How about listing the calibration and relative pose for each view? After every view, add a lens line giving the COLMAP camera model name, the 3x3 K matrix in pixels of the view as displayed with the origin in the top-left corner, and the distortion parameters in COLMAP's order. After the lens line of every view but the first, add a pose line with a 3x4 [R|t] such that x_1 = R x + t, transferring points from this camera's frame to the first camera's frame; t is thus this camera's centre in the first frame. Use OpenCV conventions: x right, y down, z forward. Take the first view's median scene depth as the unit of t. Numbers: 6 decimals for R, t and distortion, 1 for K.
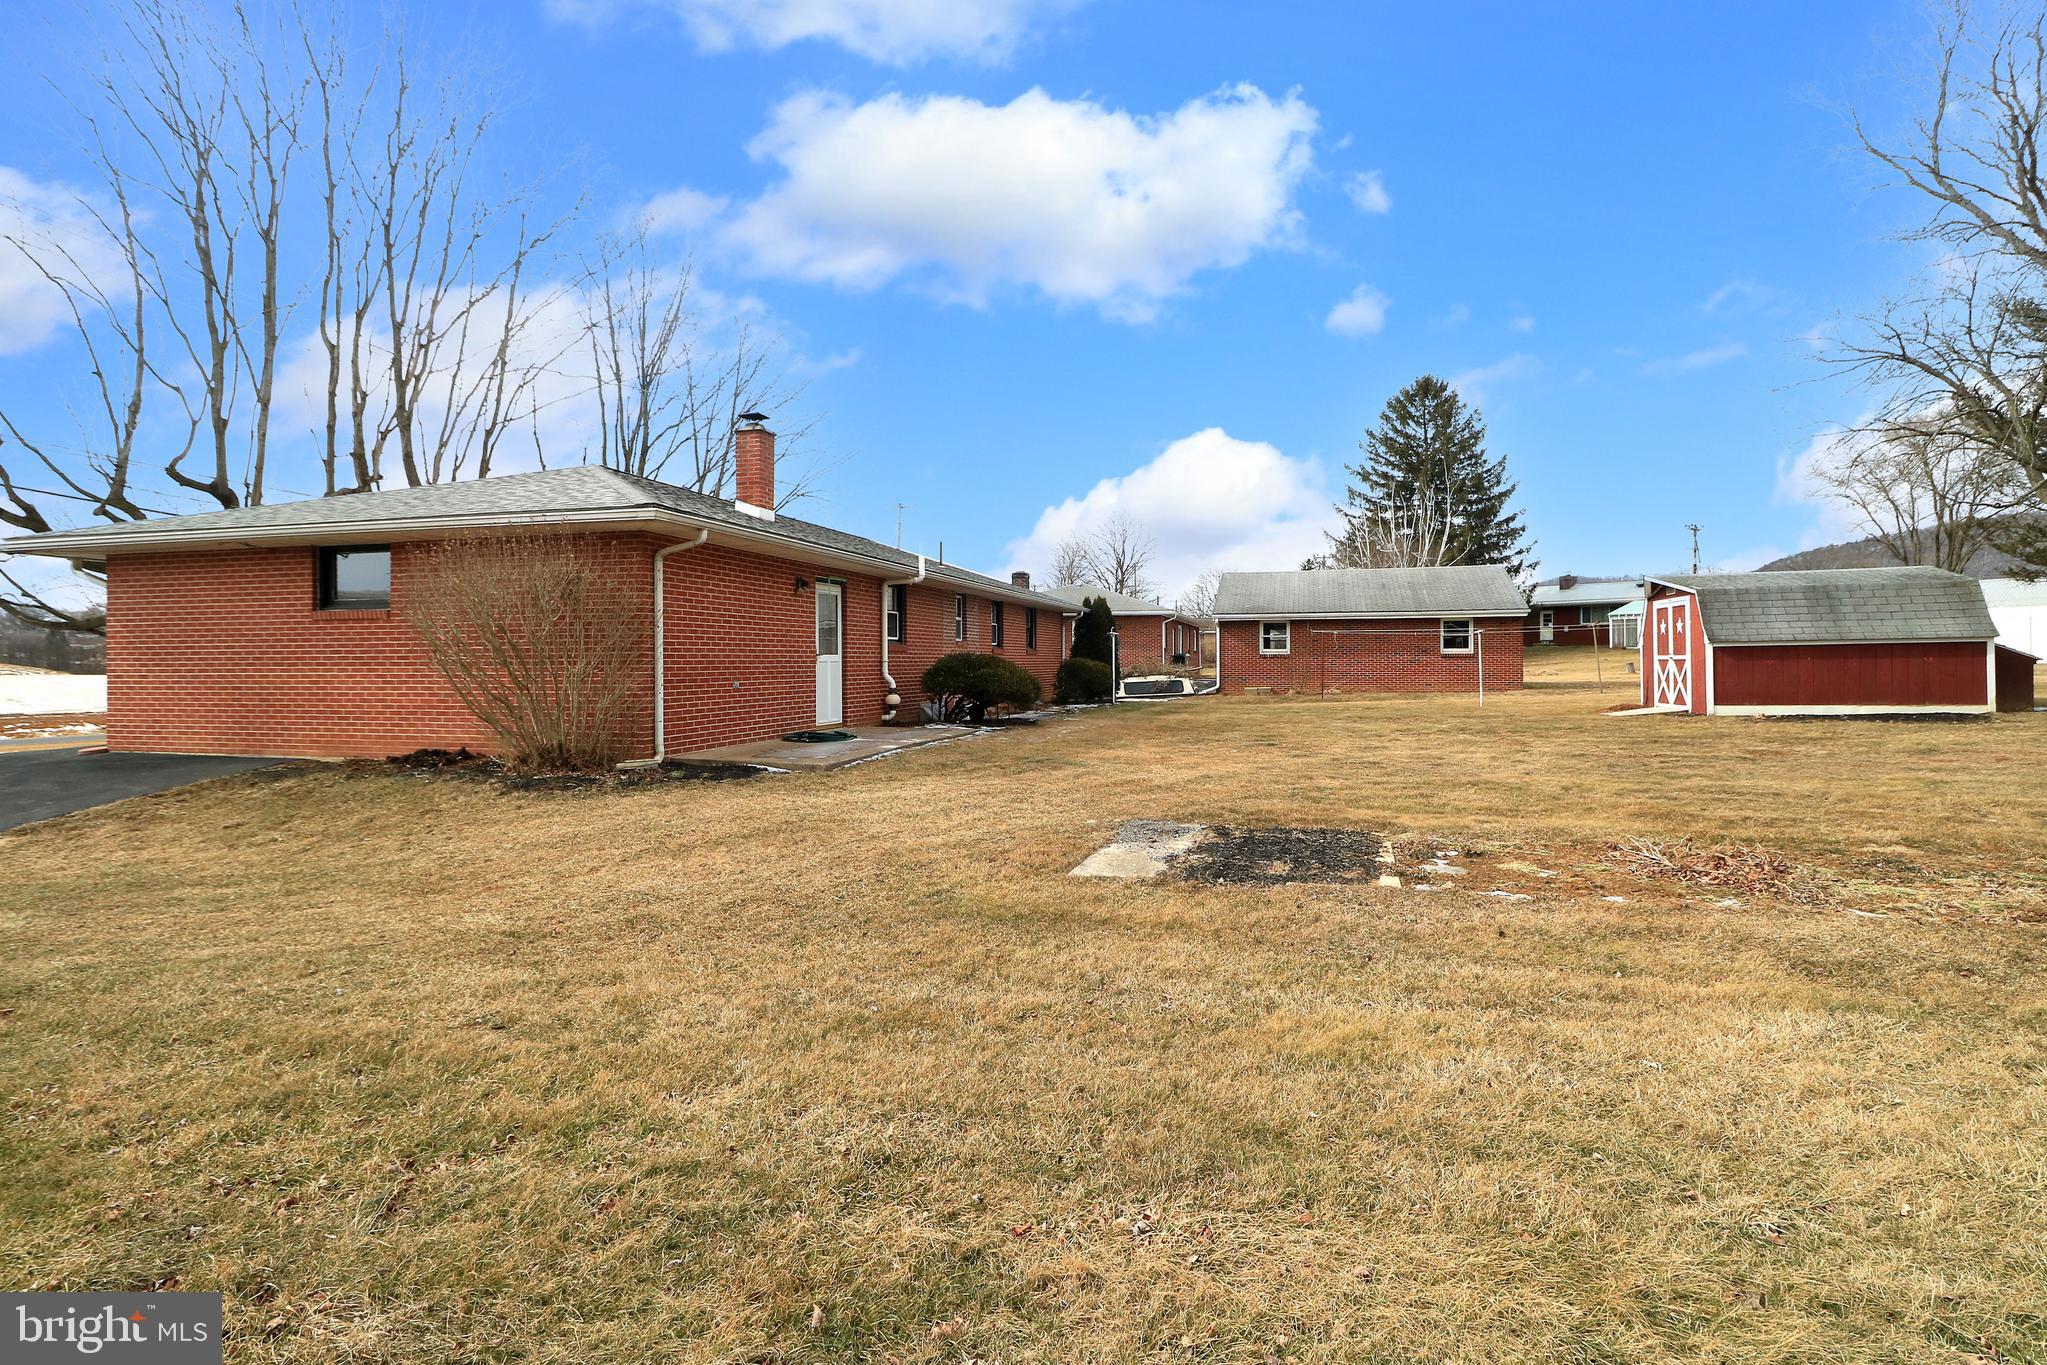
lens RADIAL K [[975.7, 0, 1026.6], [0, 975.7, 665.4], [0, 0, 1]] dist [0.003600, 0.001815]
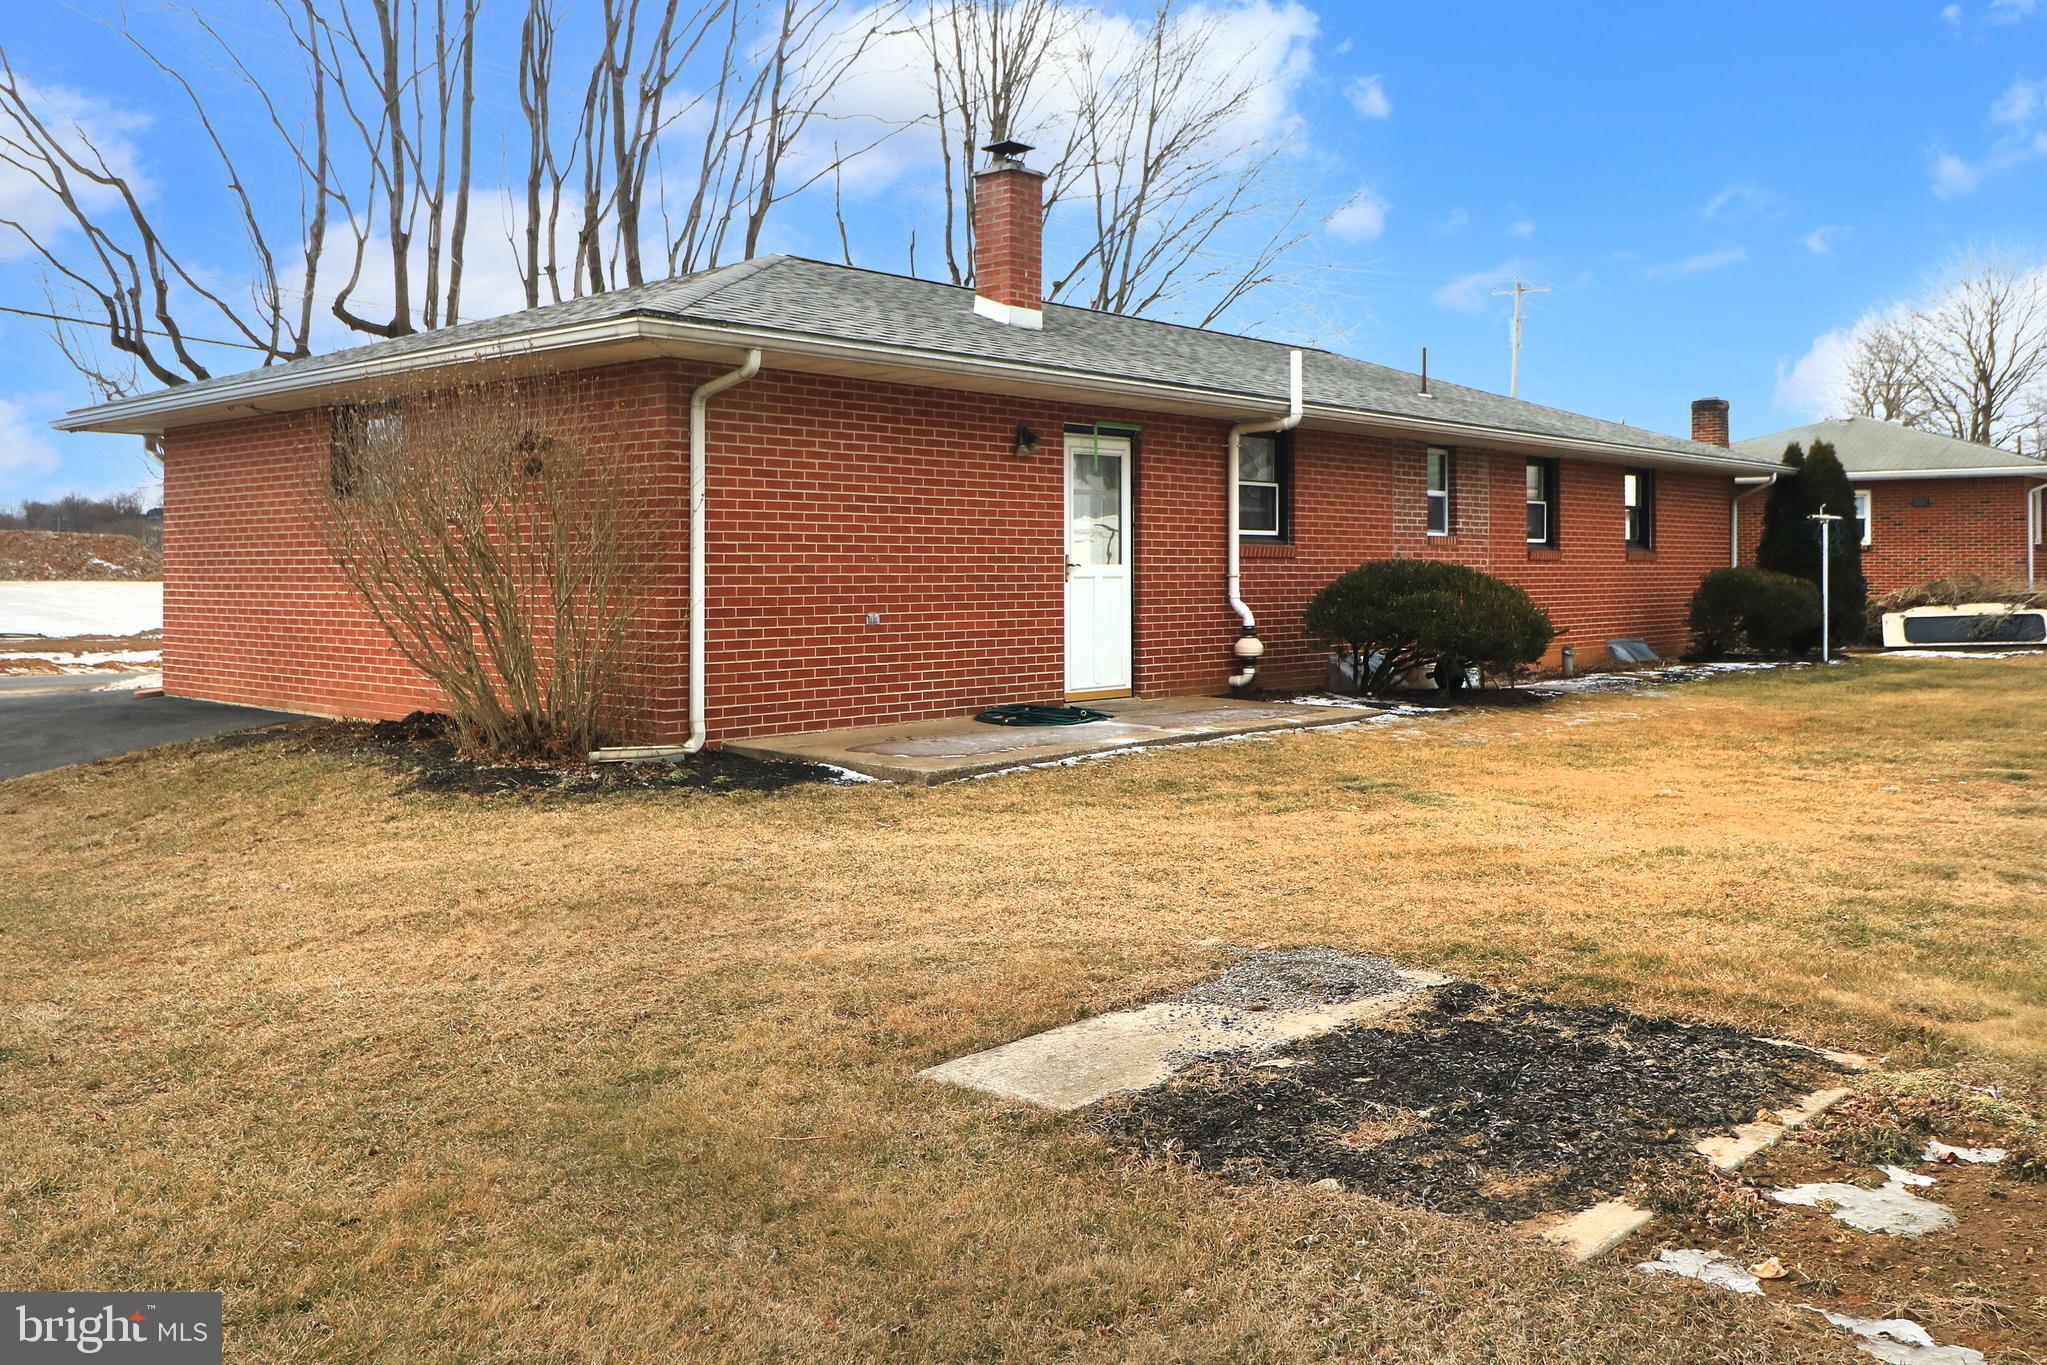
lens RADIAL K [[1658.9, 0, 1025.1], [0, 1658.9, 570.8], [0, 0, 1]] dist [0.023802, 0.003413]
pose [[0.895470, 0.003537, -0.445109, 0.159414], [-0.004338, 0.999990, -0.000780, -0.005777], [0.445101, 0.002630, 0.895476, 0.128392]]
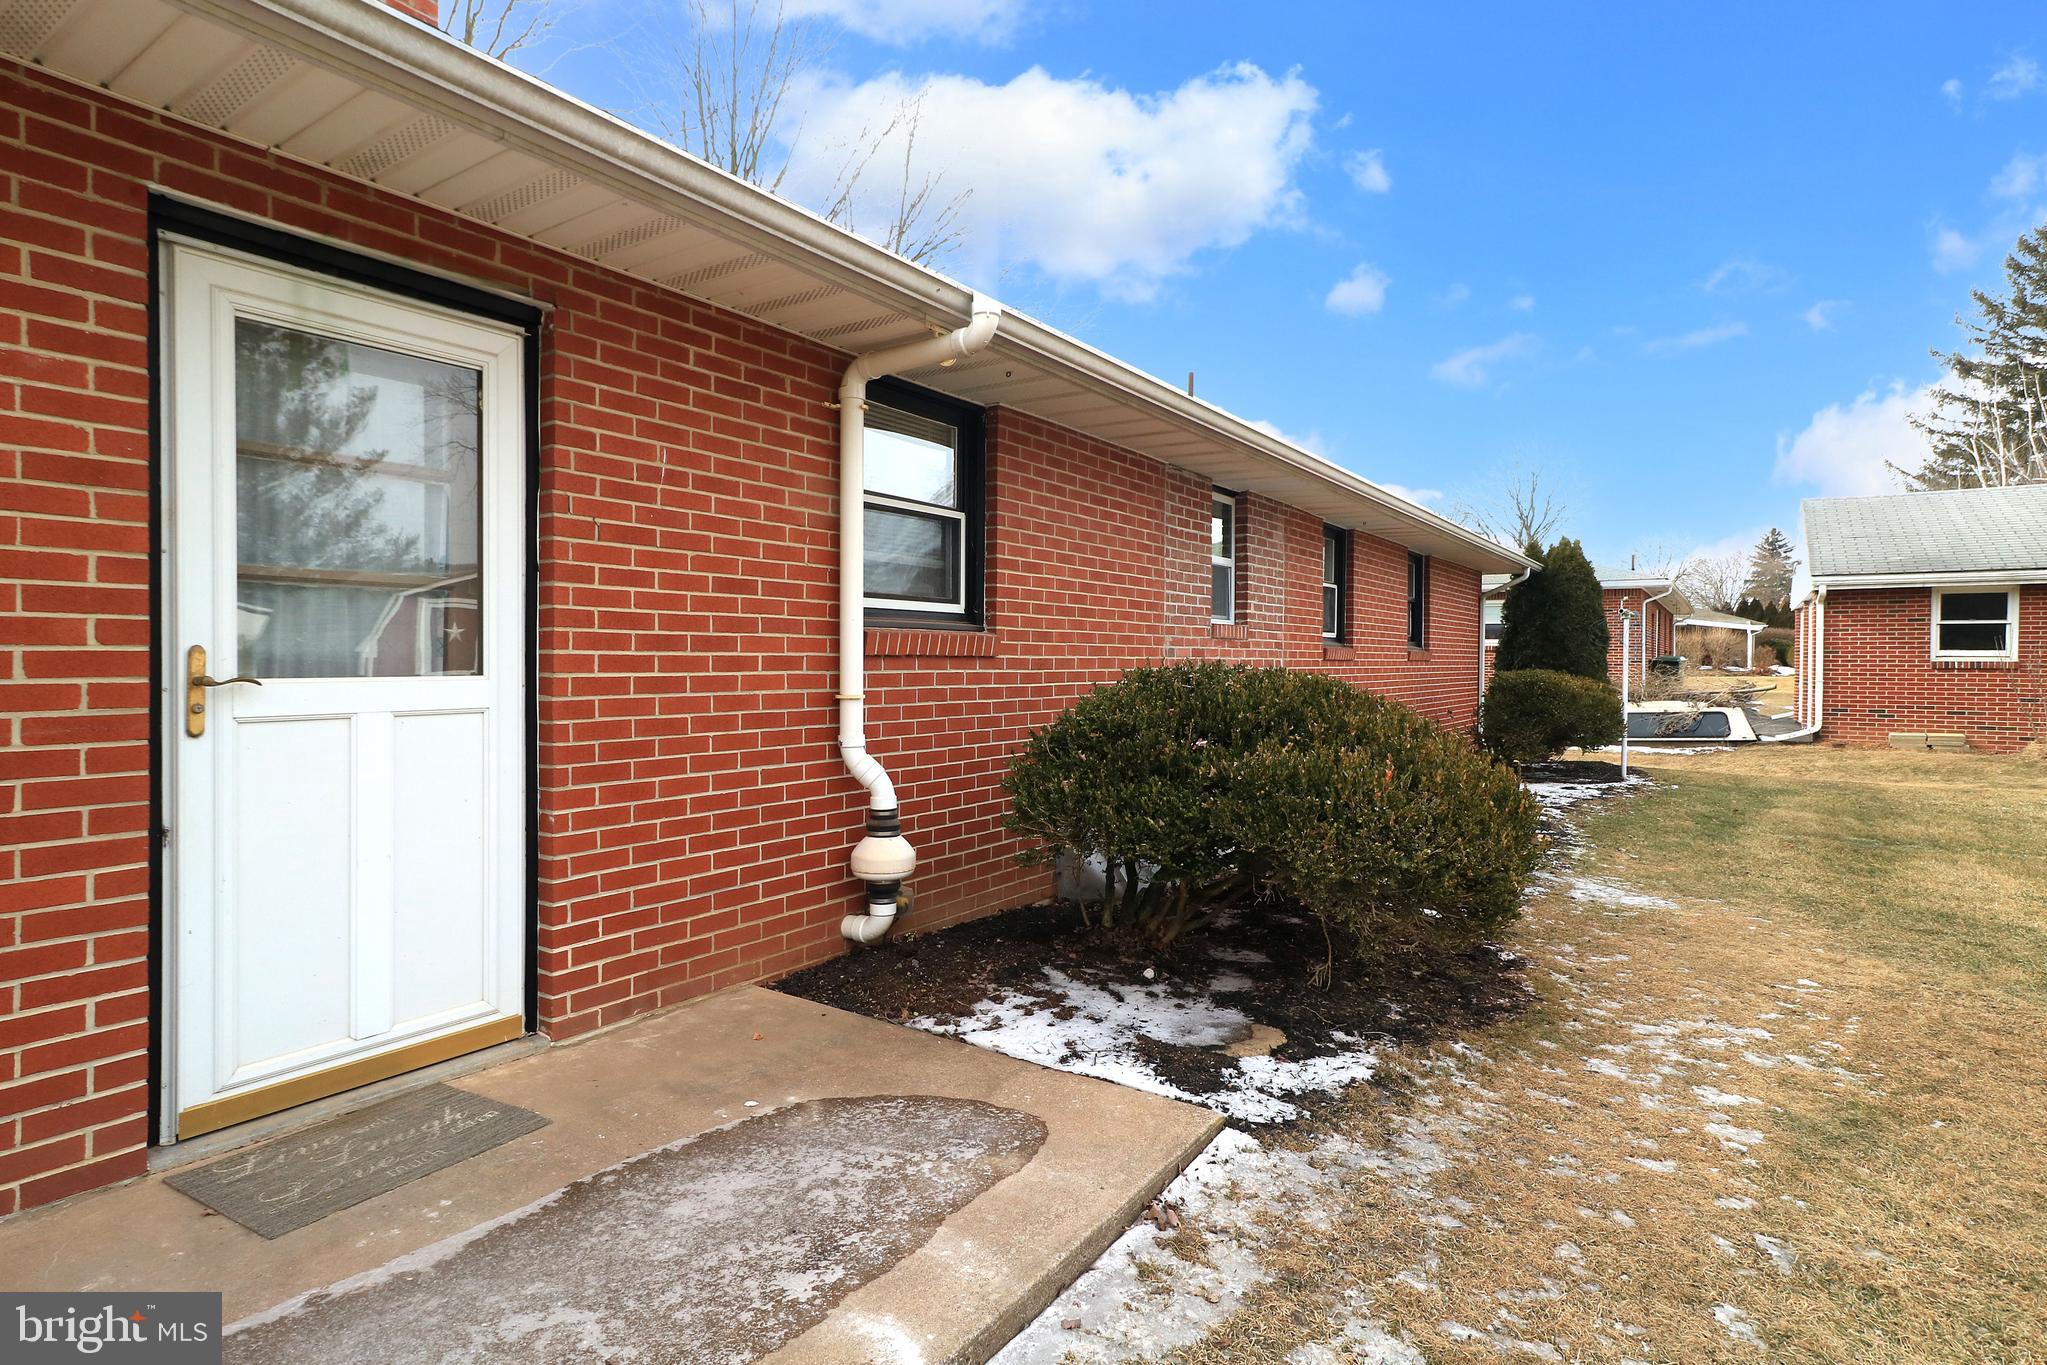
lens RADIAL K [[1044.2, 0, 1022.0], [0, 1044.2, 672.6], [0, 0, 1]] dist [0.003217, 0.000405]
pose [[0.948349, 0.013337, -0.316949, -0.023015], [-0.010447, 0.999887, 0.010816, -0.013635], [0.317058, -0.006946, 0.948381, 0.768364]]
